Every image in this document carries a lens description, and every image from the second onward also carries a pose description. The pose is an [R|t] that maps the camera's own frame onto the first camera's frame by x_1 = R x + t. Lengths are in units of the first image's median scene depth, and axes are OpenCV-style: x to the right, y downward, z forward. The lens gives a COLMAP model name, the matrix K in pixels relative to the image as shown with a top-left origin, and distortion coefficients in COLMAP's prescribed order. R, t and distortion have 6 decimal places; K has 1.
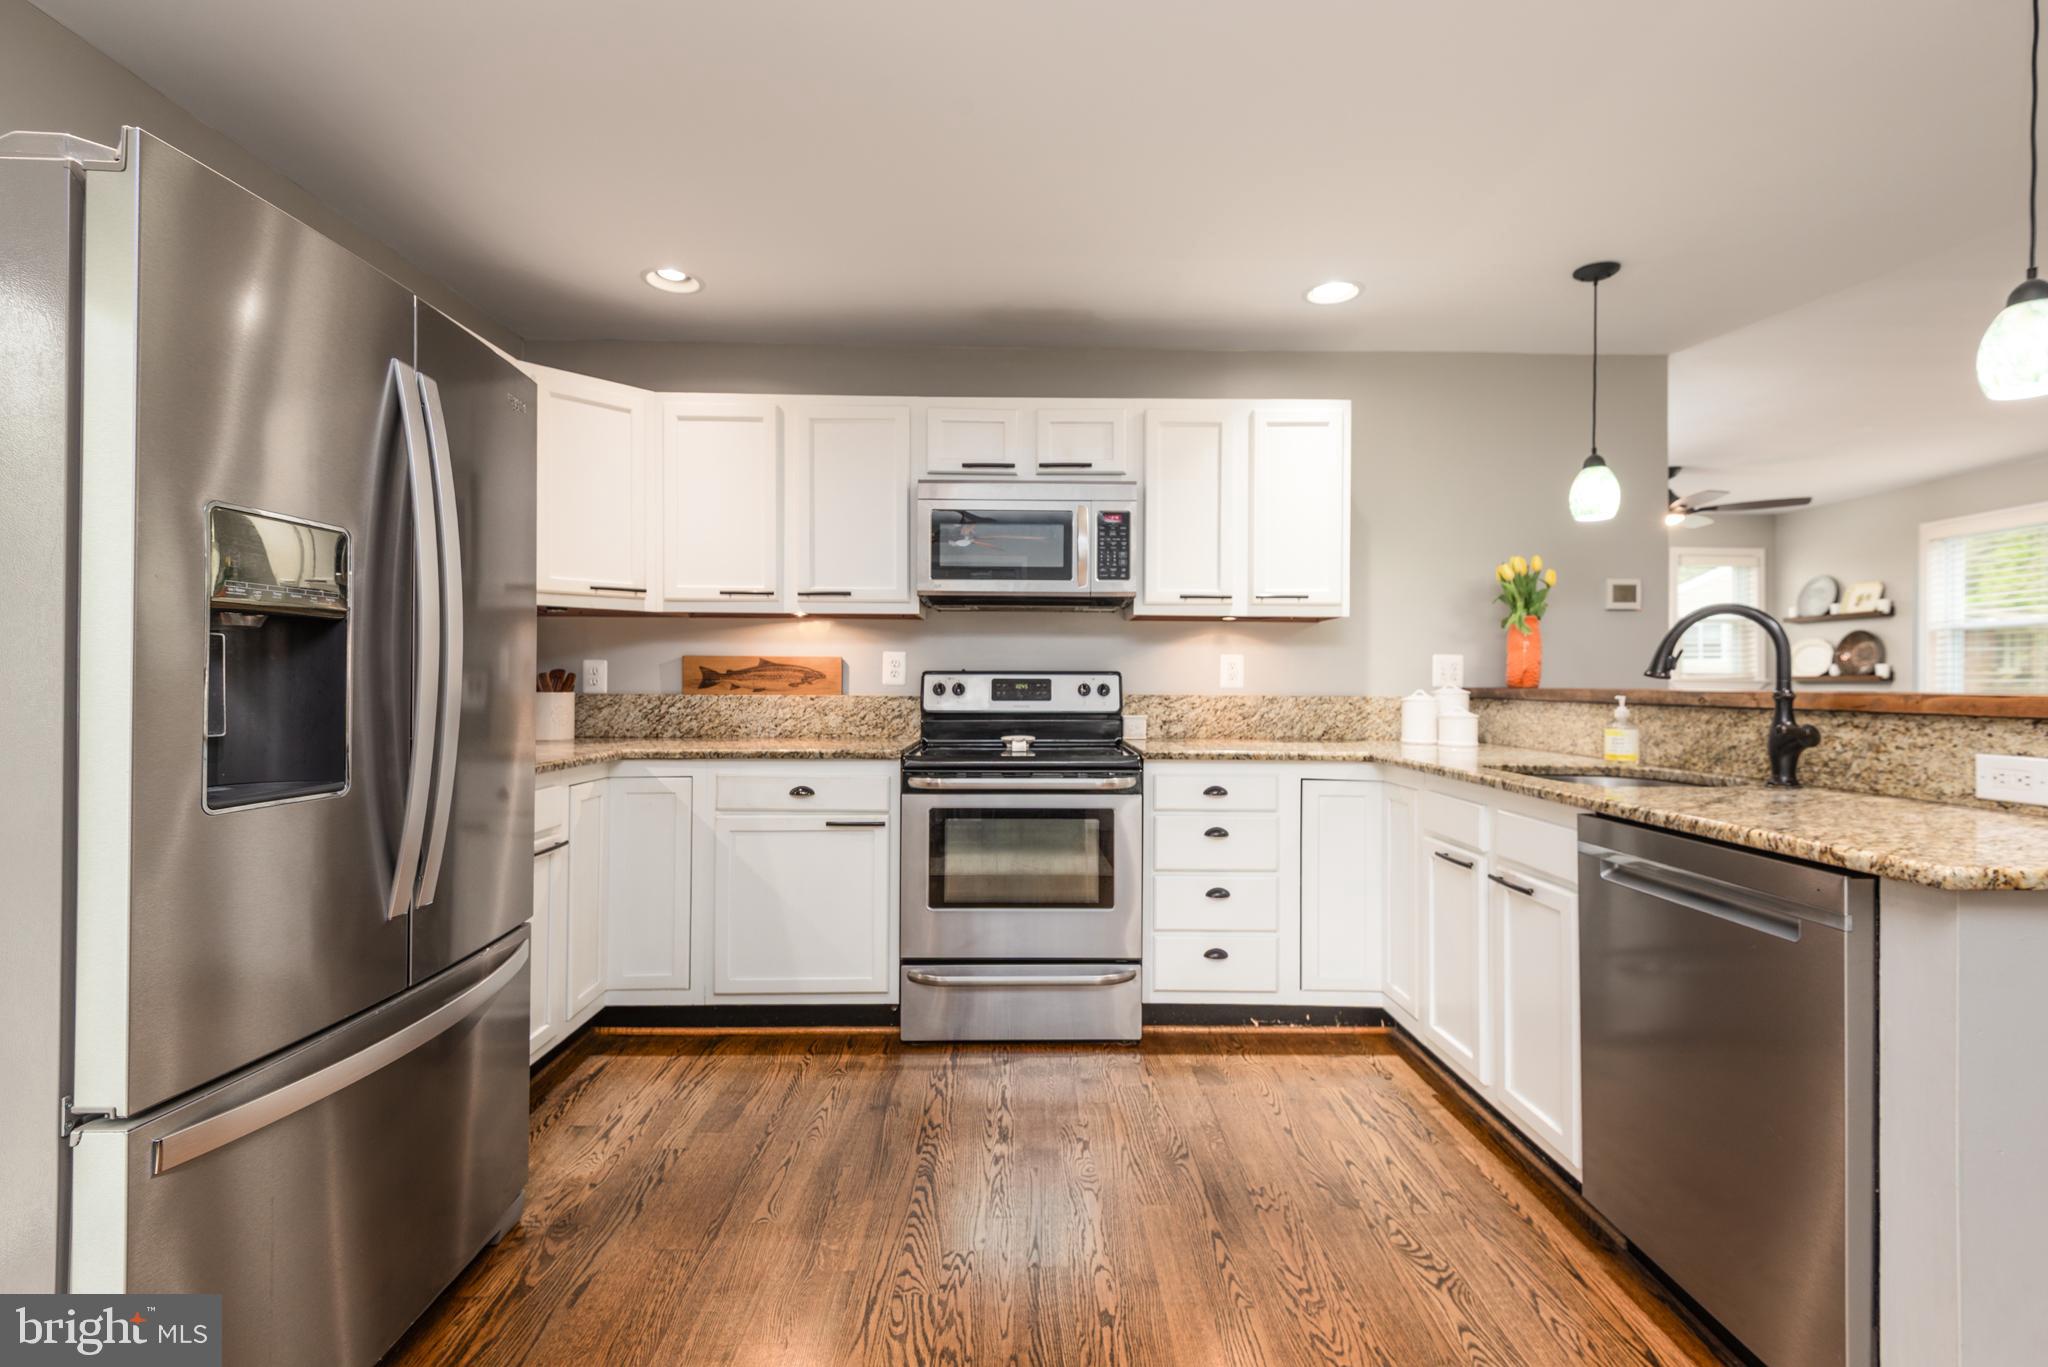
lens RADIAL K [[922.8, 0, 1034.5], [0, 922.8, 686.1], [0, 0, 1]] dist [0.052553, -0.025077]
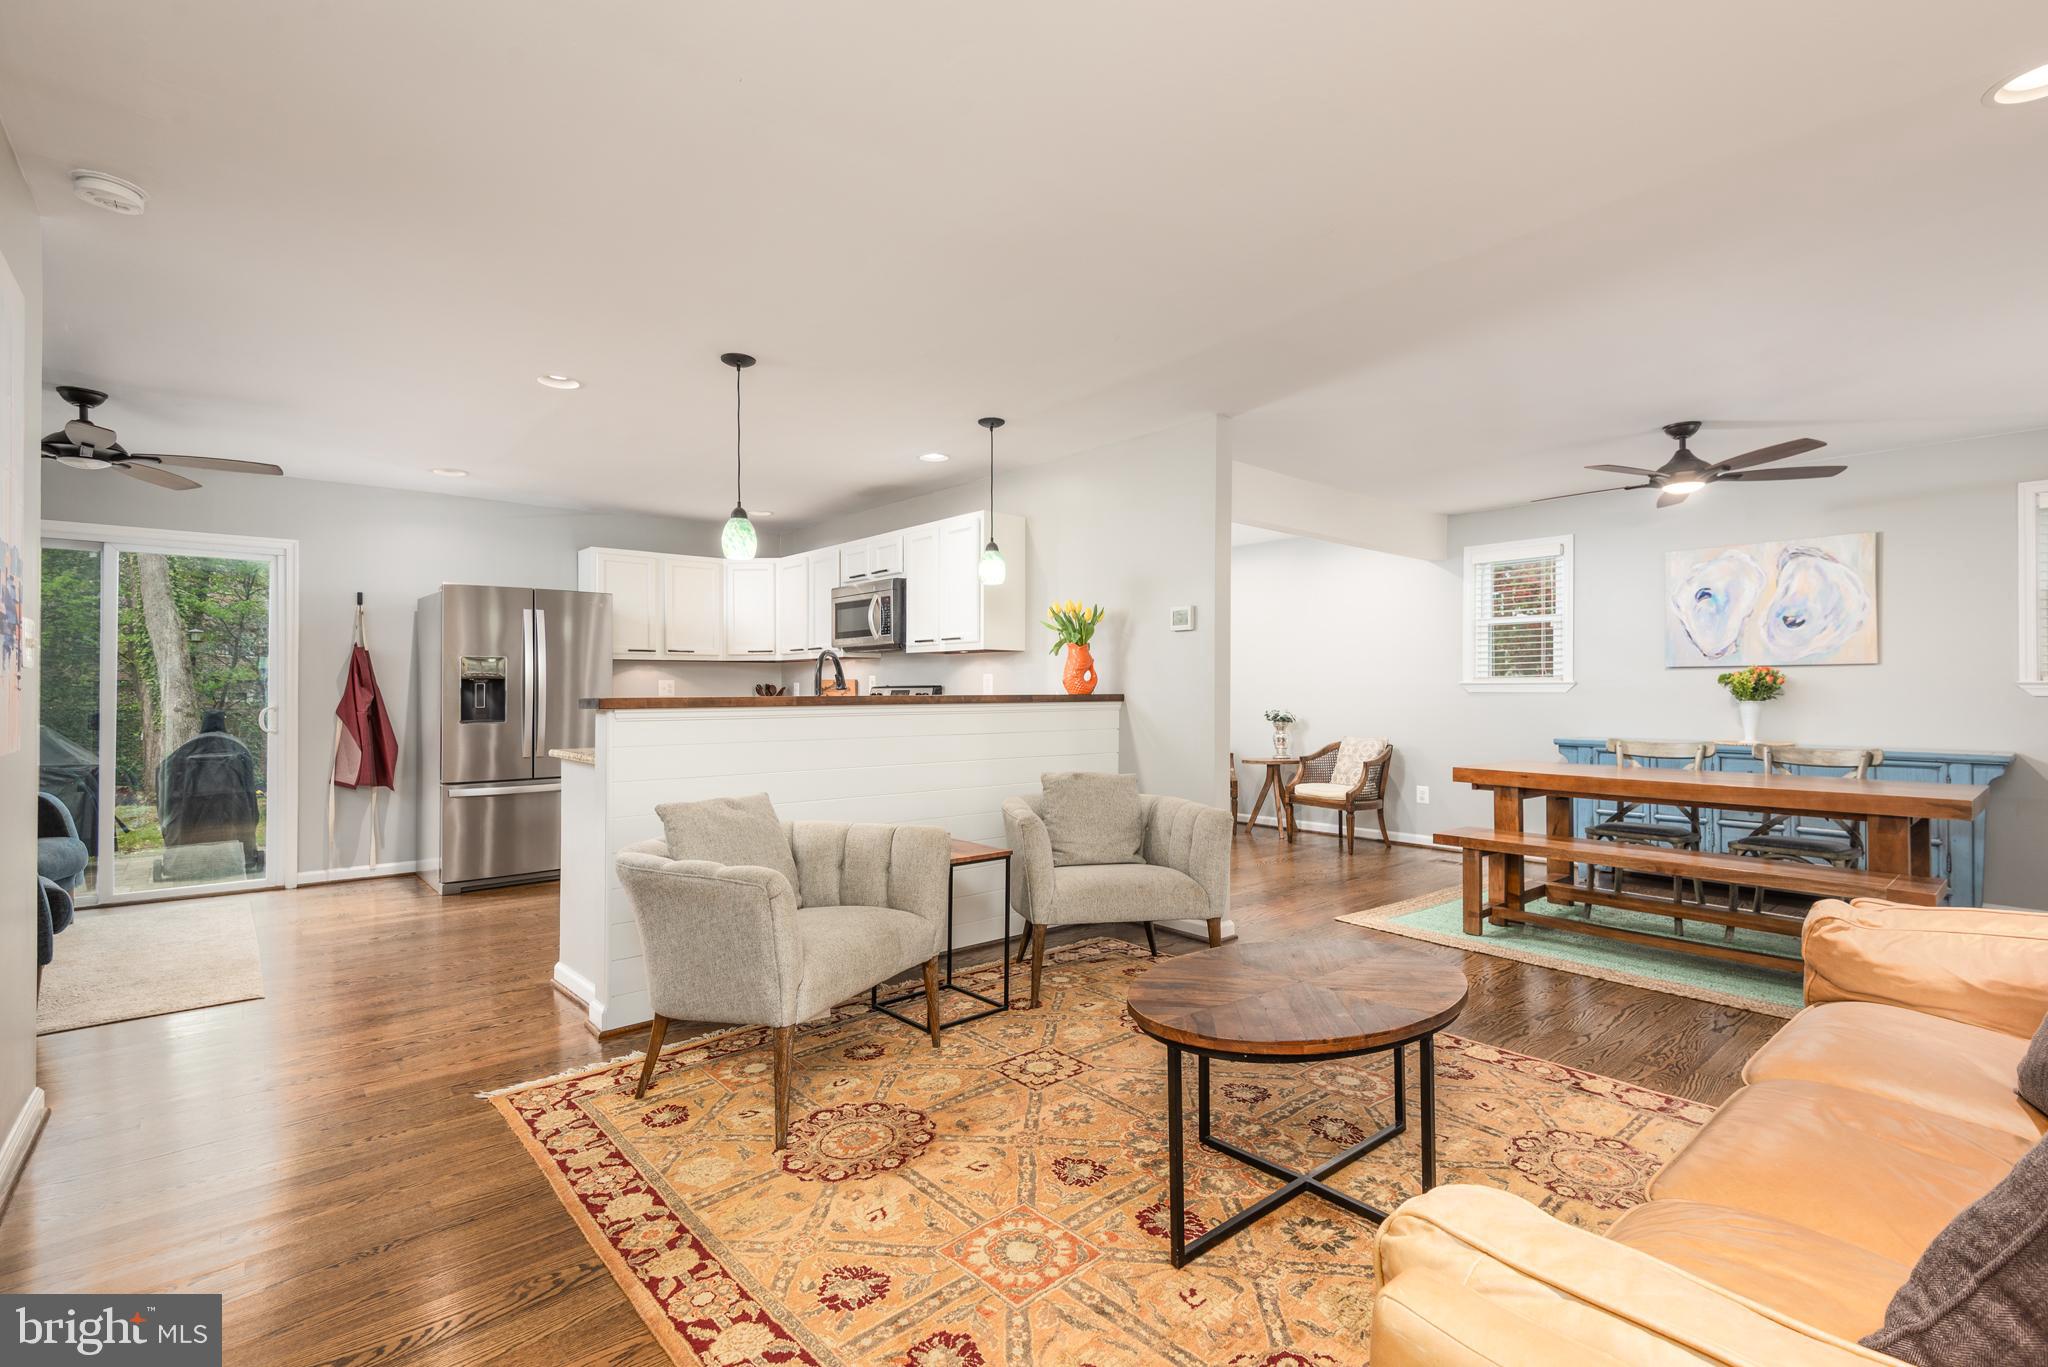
lens RADIAL K [[922.8, 0, 1034.5], [0, 922.8, 686.1], [0, 0, 1]] dist [0.052553, -0.025077]
pose [[0.633252, -0.010245, -0.773878, 1.781686], [0.005378, 0.999946, -0.008836, 0.002906], [0.773927, 0.001433, 0.633273, 0.097816]]
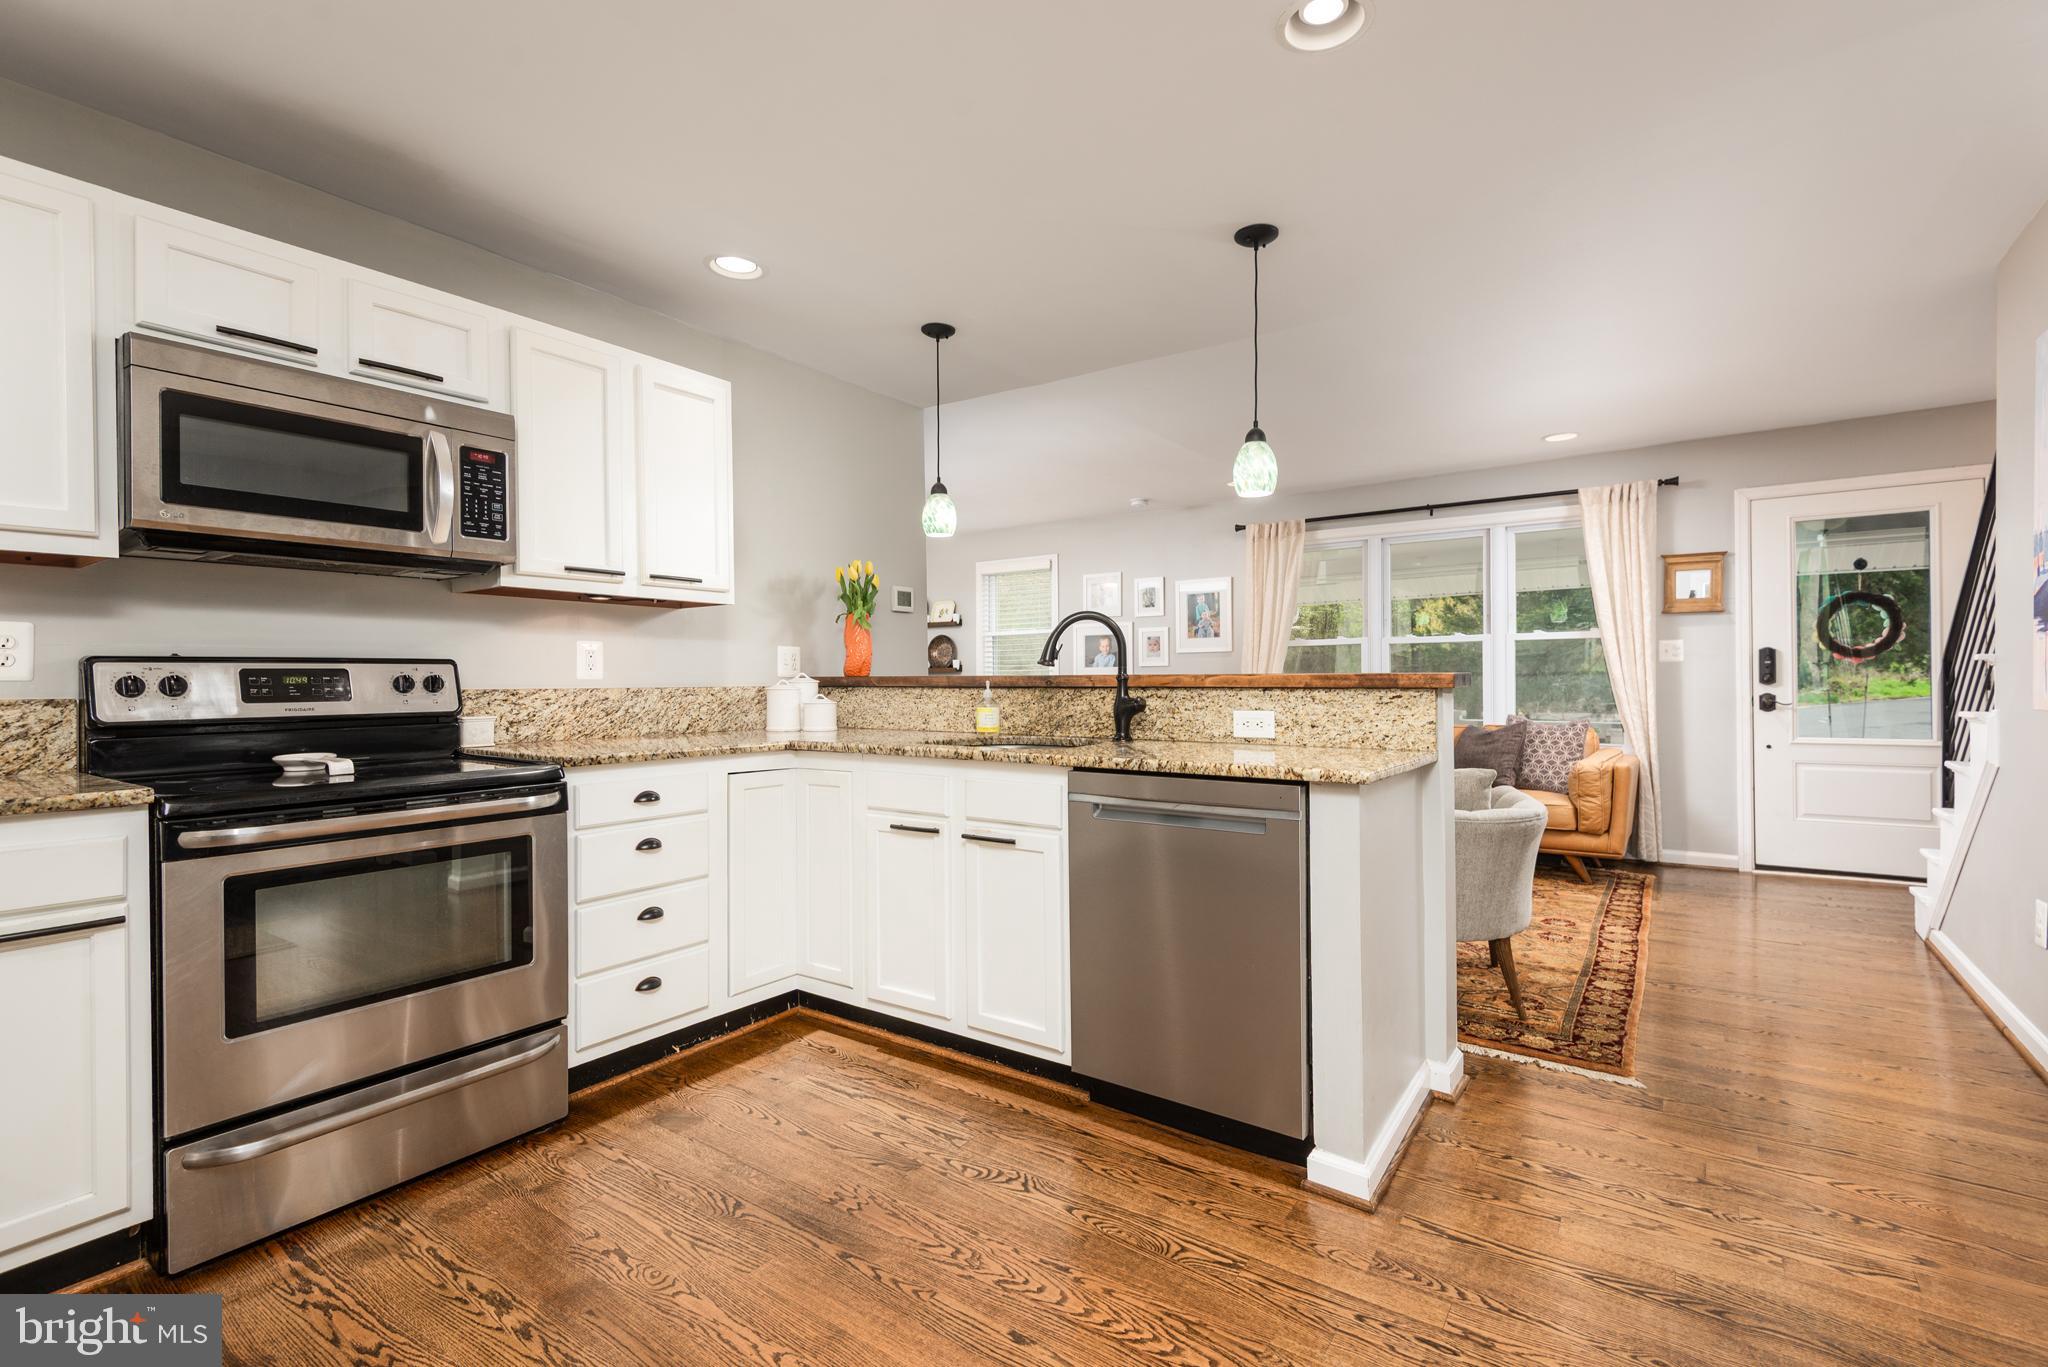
lens RADIAL K [[922.8, 0, 1034.5], [0, 922.8, 686.1], [0, 0, 1]] dist [0.052553, -0.025077]
pose [[0.597705, -0.016473, 0.801547, -0.288170], [0.012621, 0.999858, 0.011137, 0.004375], [-0.801617, 0.003460, 0.597828, 0.186948]]
